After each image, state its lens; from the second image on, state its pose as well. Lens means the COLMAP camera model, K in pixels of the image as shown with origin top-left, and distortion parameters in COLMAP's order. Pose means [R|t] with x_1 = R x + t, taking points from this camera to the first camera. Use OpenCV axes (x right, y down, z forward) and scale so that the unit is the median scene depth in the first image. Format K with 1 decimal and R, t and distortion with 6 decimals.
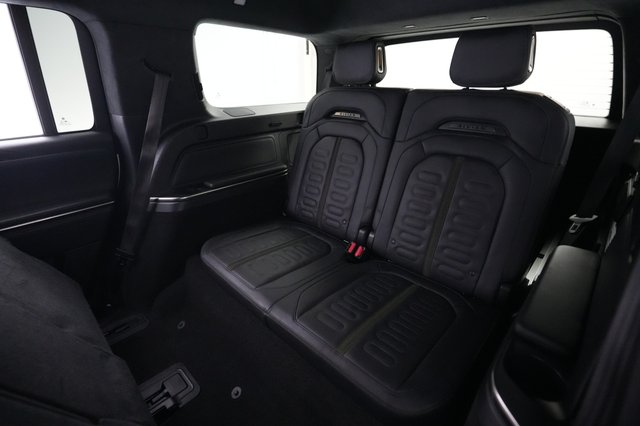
lens RADIAL K [[316.0, 0, 330.5], [0, 316.0, 212.2], [0, 0, 1]] dist [-0.024740, 0.000164]
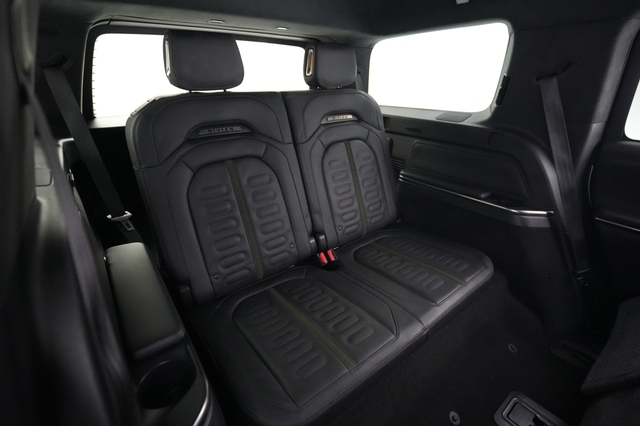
lens RADIAL K [[321.1, 0, 318.2], [0, 321.1, 204.7], [0, 0, 1]] dist [0.022461, -0.000201]
pose [[0.126680, -0.361407, 0.923762, -0.757451], [0.402296, 0.869957, 0.285188, -0.304383], [-0.906703, 0.335498, 0.255599, 0.707039]]
